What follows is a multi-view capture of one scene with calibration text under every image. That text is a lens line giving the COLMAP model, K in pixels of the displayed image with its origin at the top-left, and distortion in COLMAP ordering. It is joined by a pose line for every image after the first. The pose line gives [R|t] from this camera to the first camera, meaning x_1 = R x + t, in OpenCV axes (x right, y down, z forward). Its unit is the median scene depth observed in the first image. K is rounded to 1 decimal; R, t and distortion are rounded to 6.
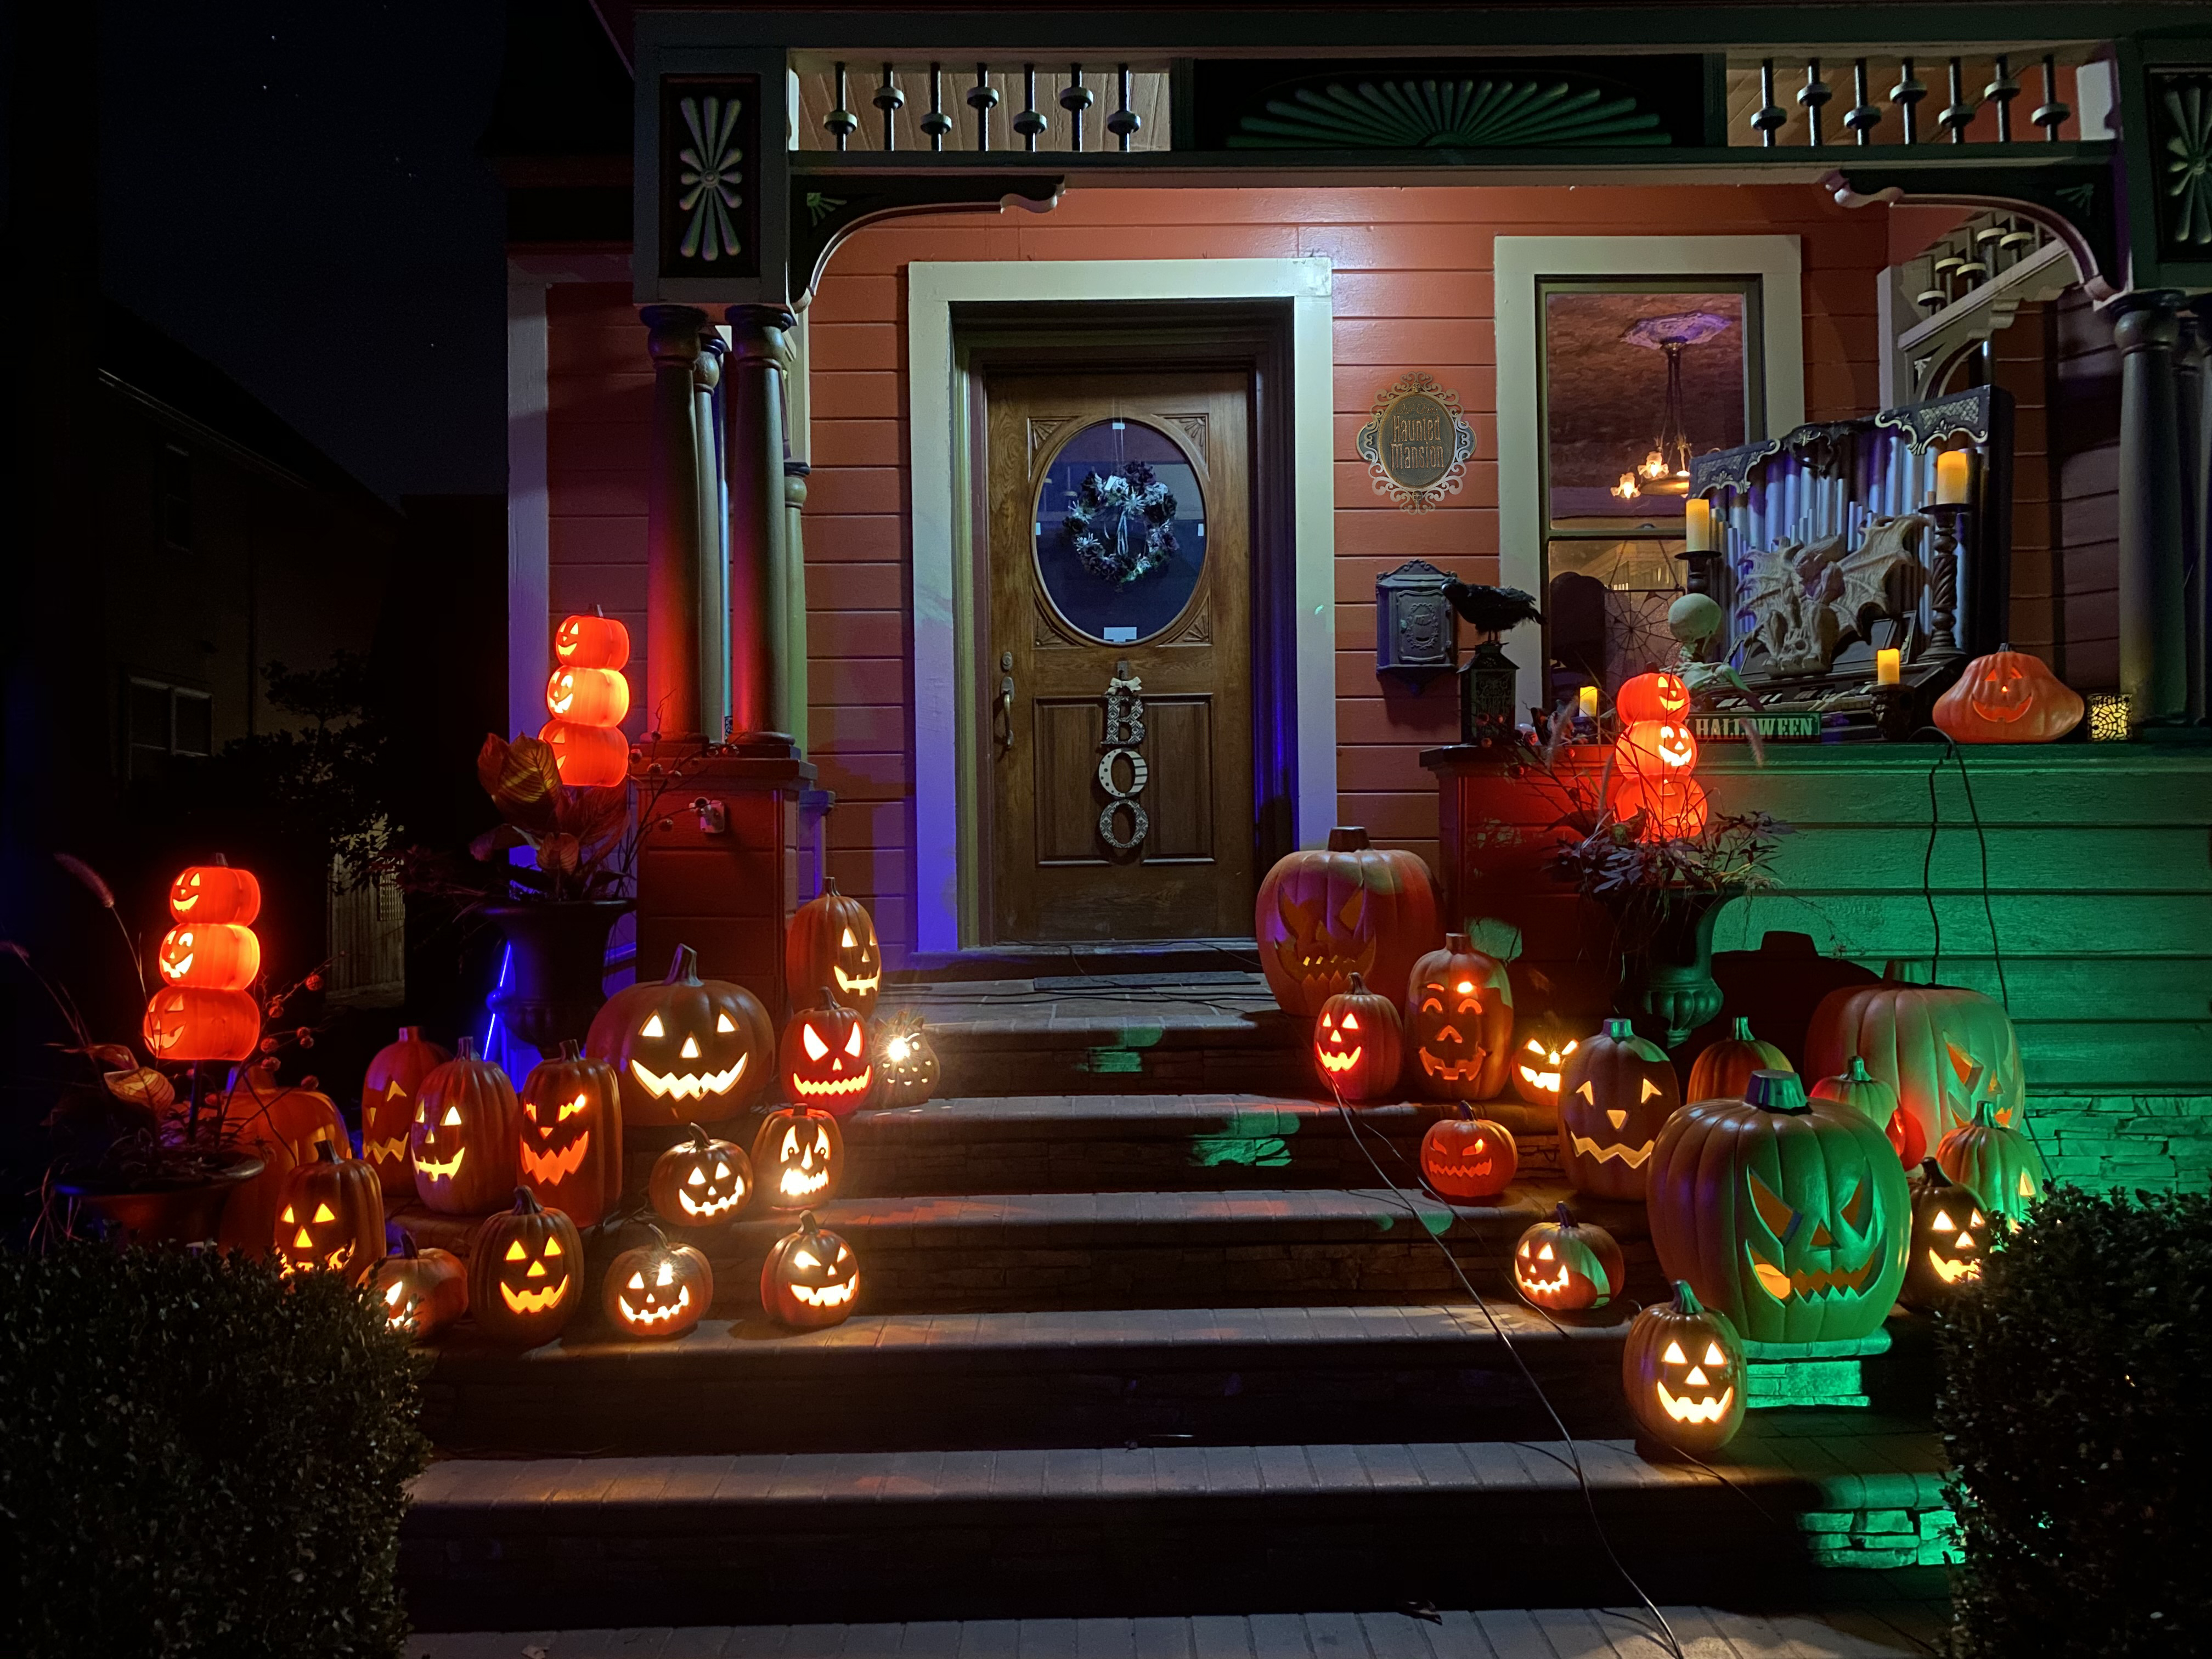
lens RADIAL K [[1664.9, 0, 1106.0], [0, 1664.9, 857.1], [0, 0, 1]] dist [0.006146, 0.000881]
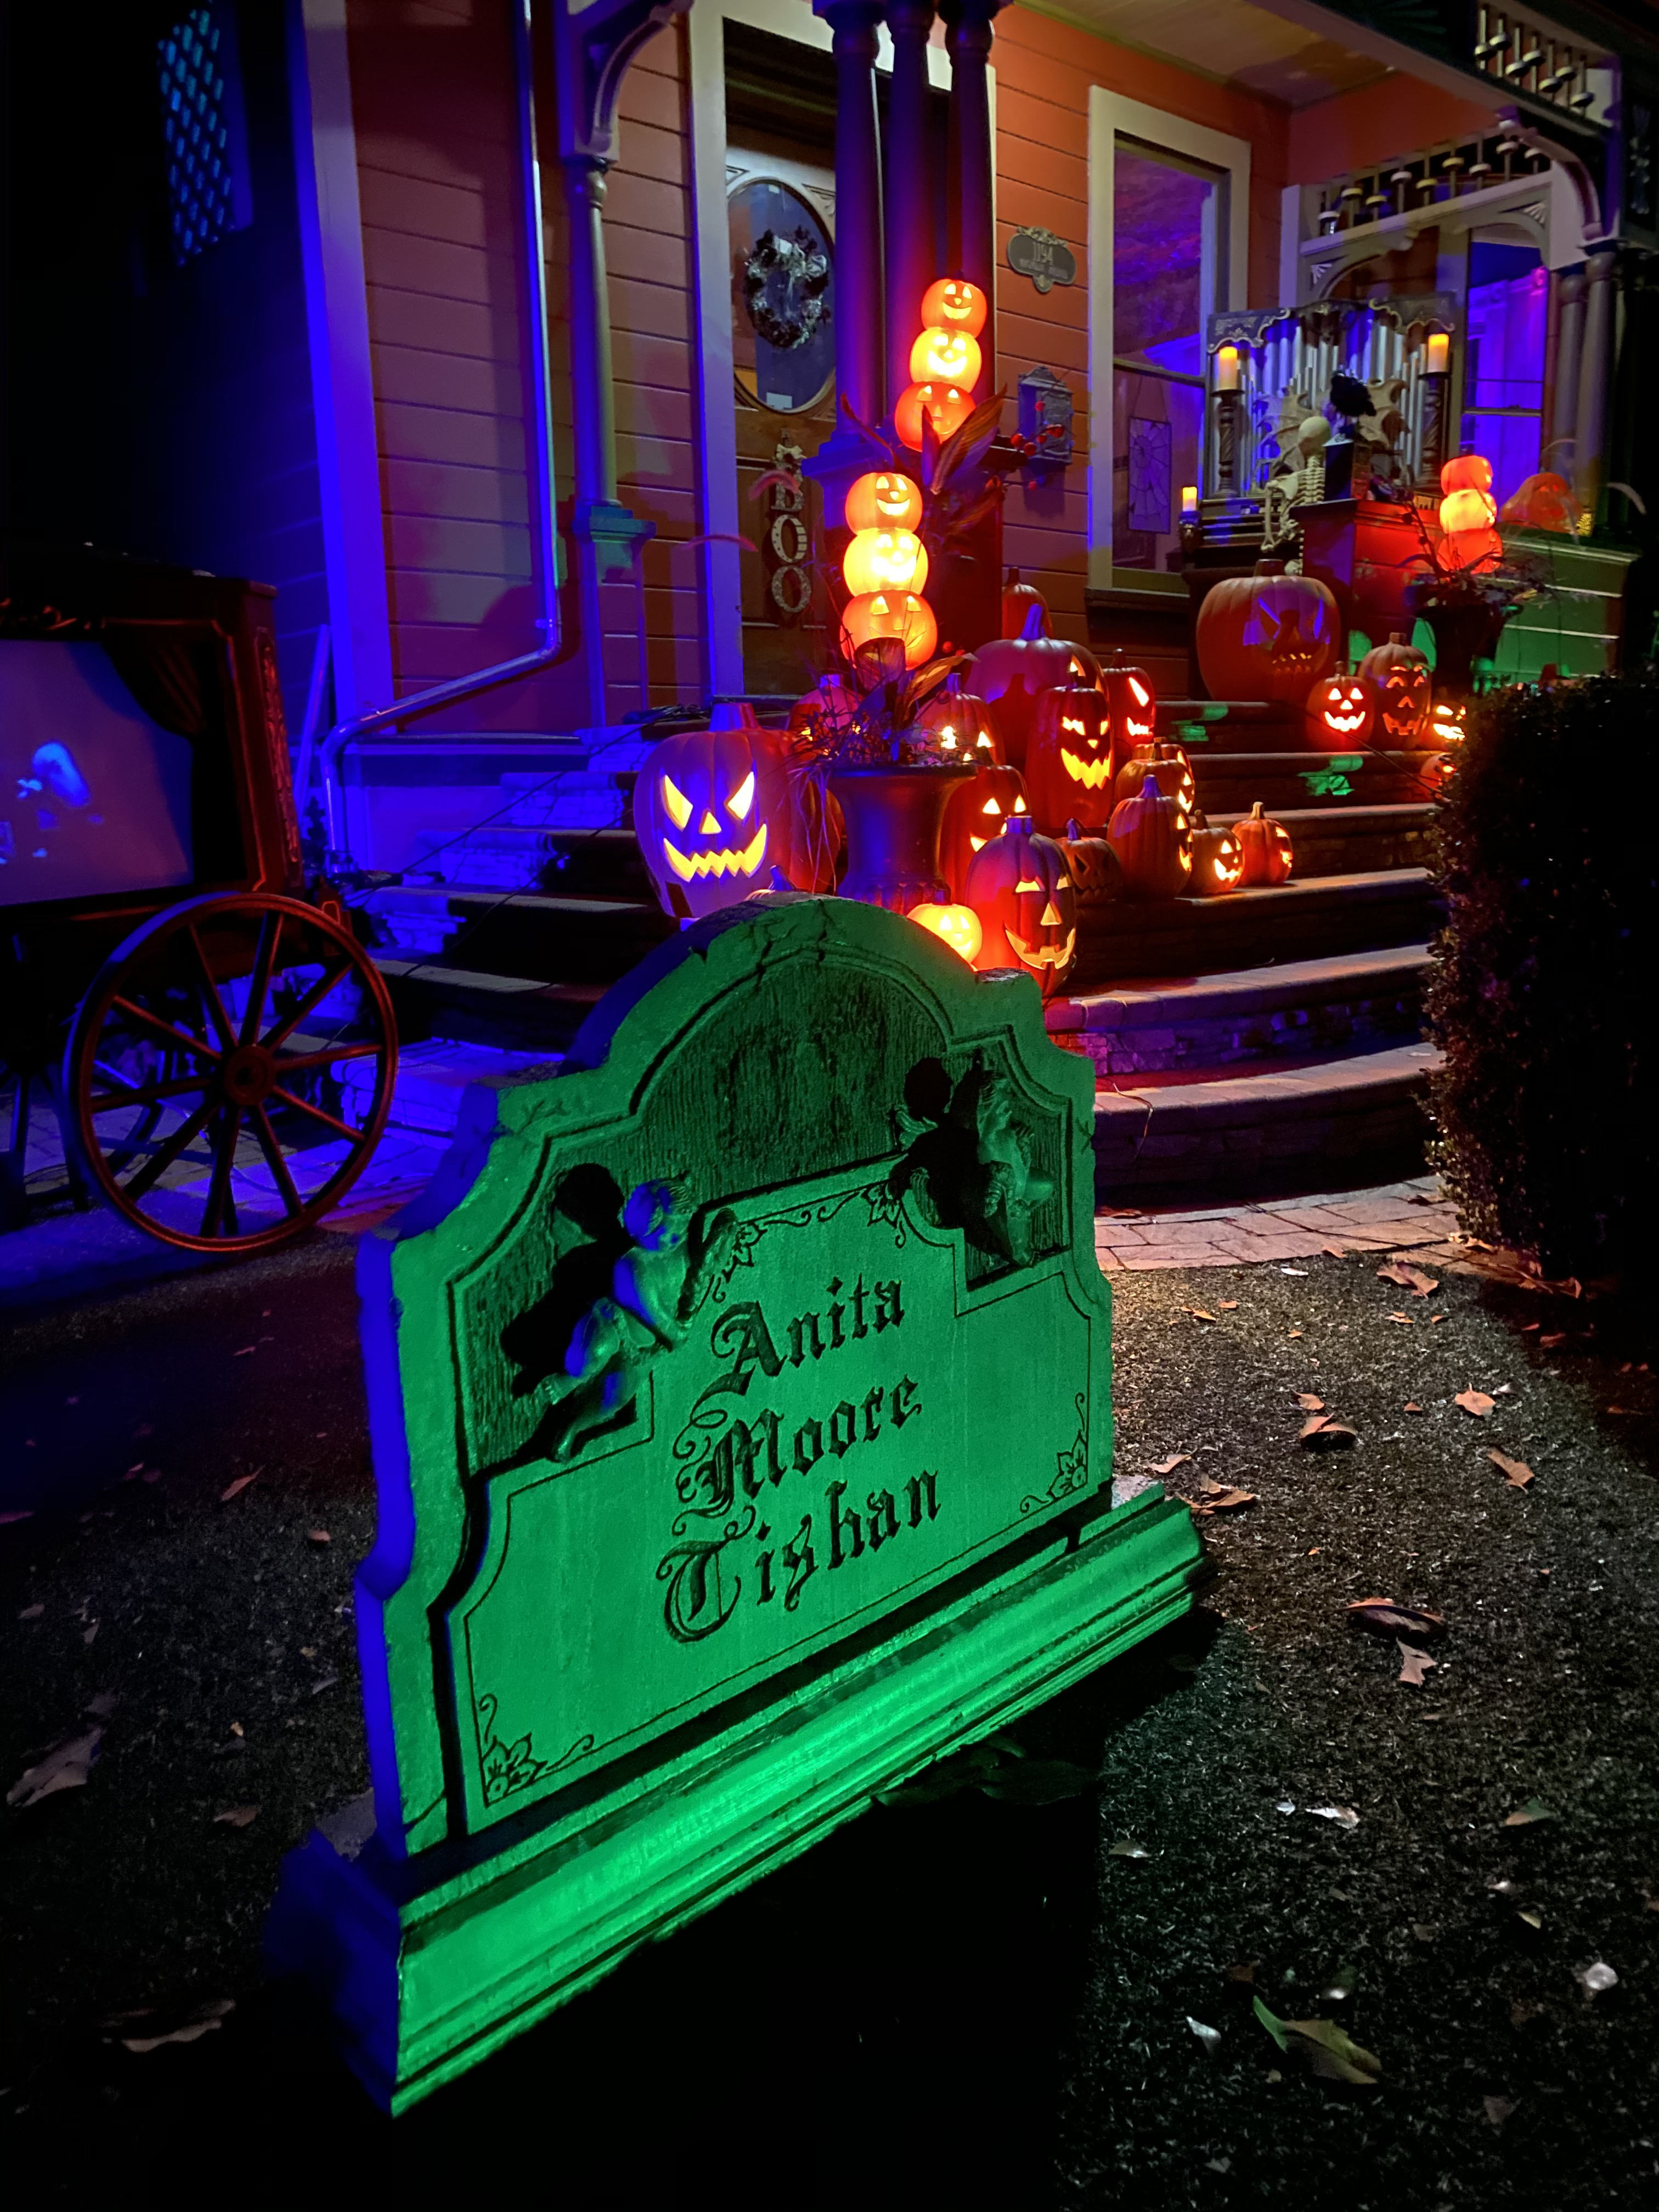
lens RADIAL K [[1712.2, 0, 880.5], [0, 1712.2, 1077.6], [0, 0, 1]] dist [0.000079, 0.041512]
pose [[0.763259, -0.114318, 0.635899, -0.769017], [0.009008, 0.986009, 0.166446, 0.121351], [-0.646030, -0.121313, 0.753610, 0.098536]]
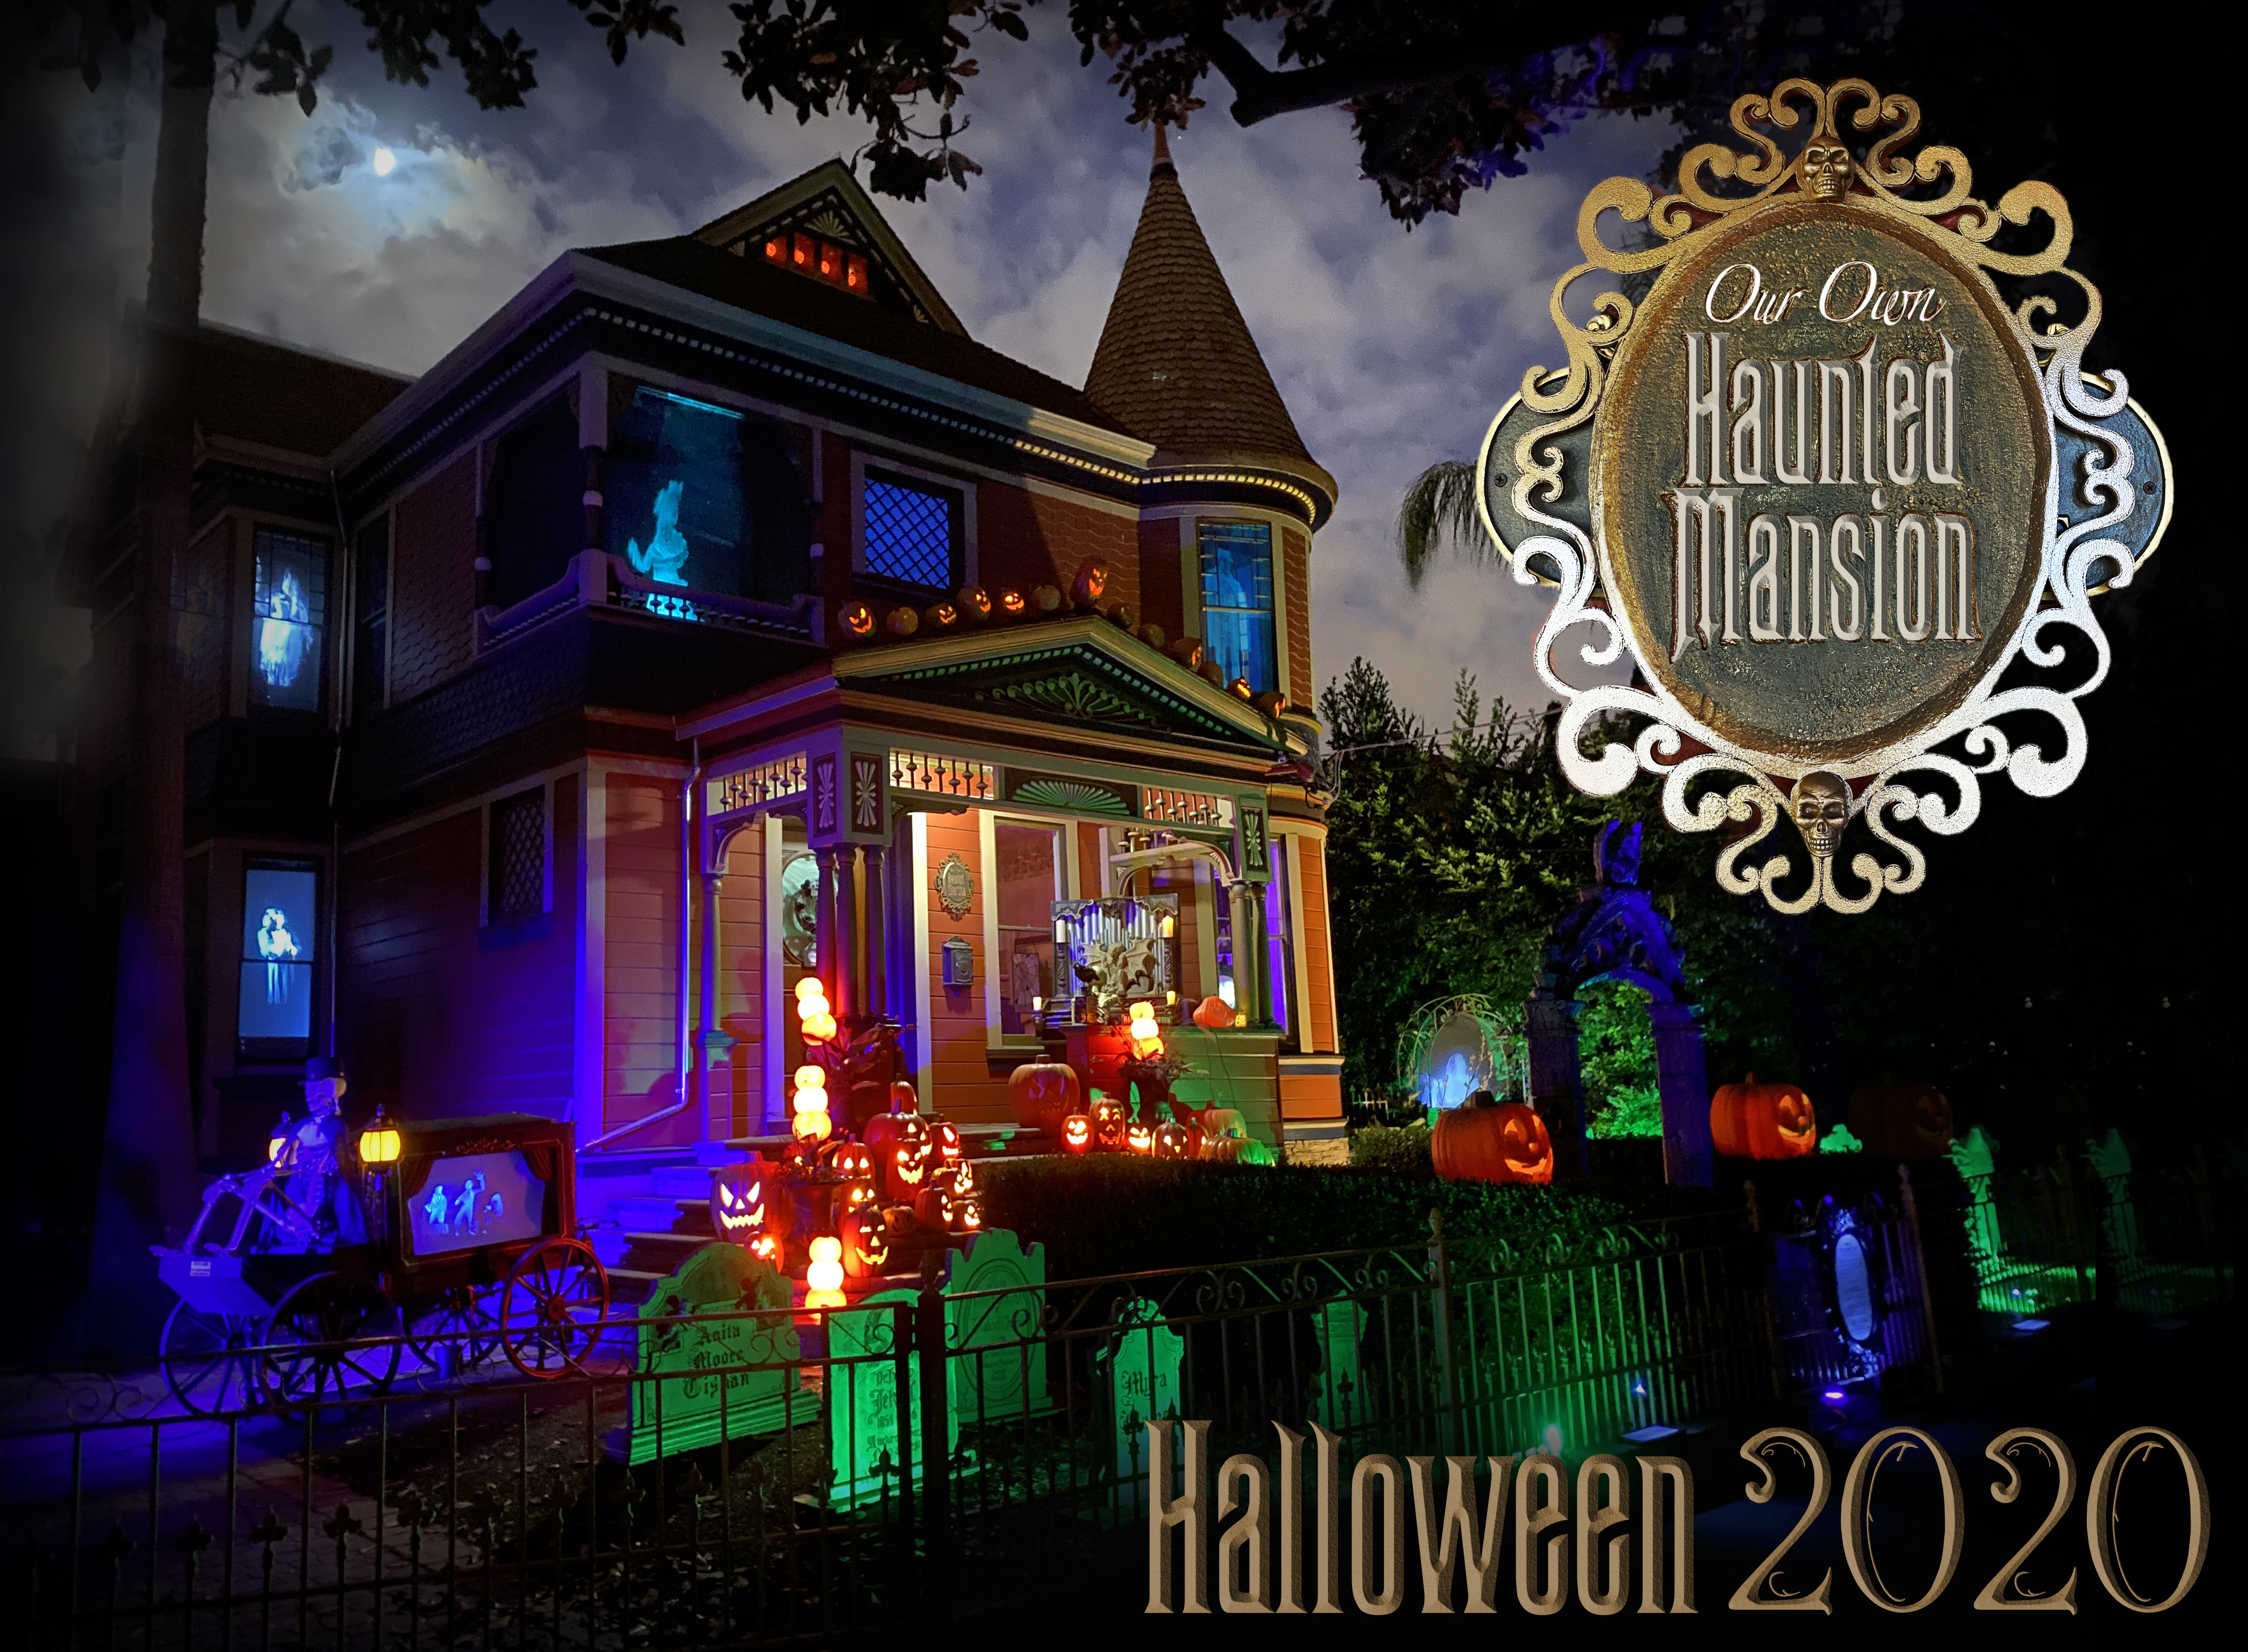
lens RADIAL K [[1646.9, 0, 1004.1], [0, 1646.9, 830.0], [0, 0, 1]] dist [0.069879, -0.006124]
pose [[0.763449, 0.093487, 0.639067, -1.235234], [0.017295, 0.986155, -0.164922, 0.046718], [-0.645637, 0.136962, 0.751262, -0.743350]]
